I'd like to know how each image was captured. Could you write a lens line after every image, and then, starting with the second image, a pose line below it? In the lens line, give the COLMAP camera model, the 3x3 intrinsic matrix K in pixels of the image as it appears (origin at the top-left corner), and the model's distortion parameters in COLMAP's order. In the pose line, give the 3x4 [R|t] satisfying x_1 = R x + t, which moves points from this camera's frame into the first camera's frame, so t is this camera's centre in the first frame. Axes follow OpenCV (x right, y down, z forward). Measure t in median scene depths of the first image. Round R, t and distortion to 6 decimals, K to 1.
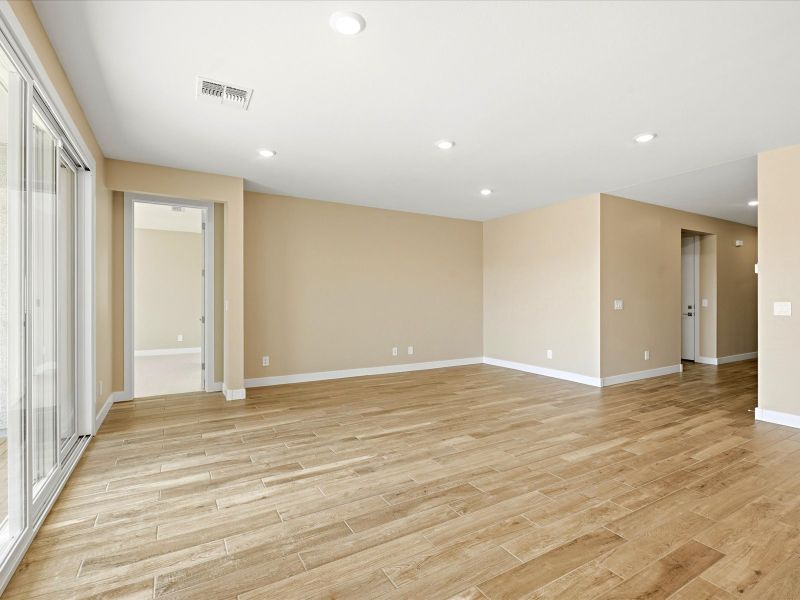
lens RADIAL K [[399.0, 0, 404.4], [0, 399.0, 298.8], [0, 0, 1]] dist [-0.001050, -0.000918]
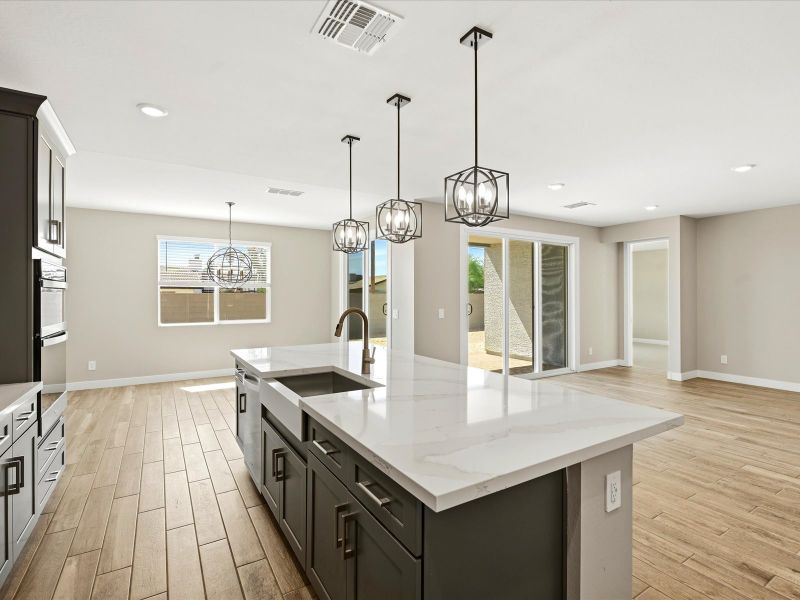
lens RADIAL K [[399.0, 0, 405.5], [0, 399.0, 298.1], [0, 0, 1]] dist [-0.001050, -0.000918]
pose [[0.027419, 0.002543, -0.999621, 1.247198], [0.003230, 0.999991, 0.002632, -0.047344], [0.999619, -0.003301, 0.027411, 0.054802]]
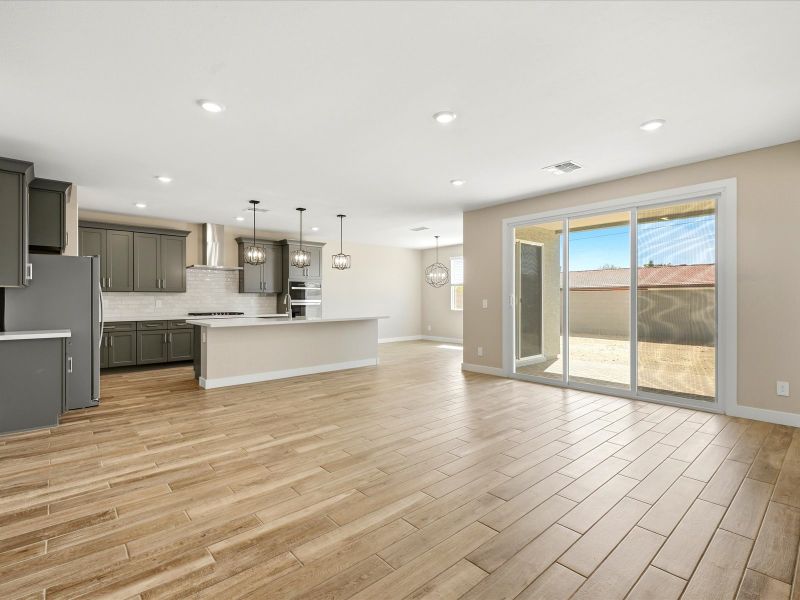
lens RADIAL K [[399.0, 0, 401.7], [0, 399.0, 298.6], [0, 0, 1]] dist [-0.001050, -0.000918]
pose [[-0.981737, -0.000739, -0.190241, 0.383882], [-0.000372, 0.999998, -0.001968, -0.000879], [0.190242, -0.001861, -0.981735, 1.972451]]
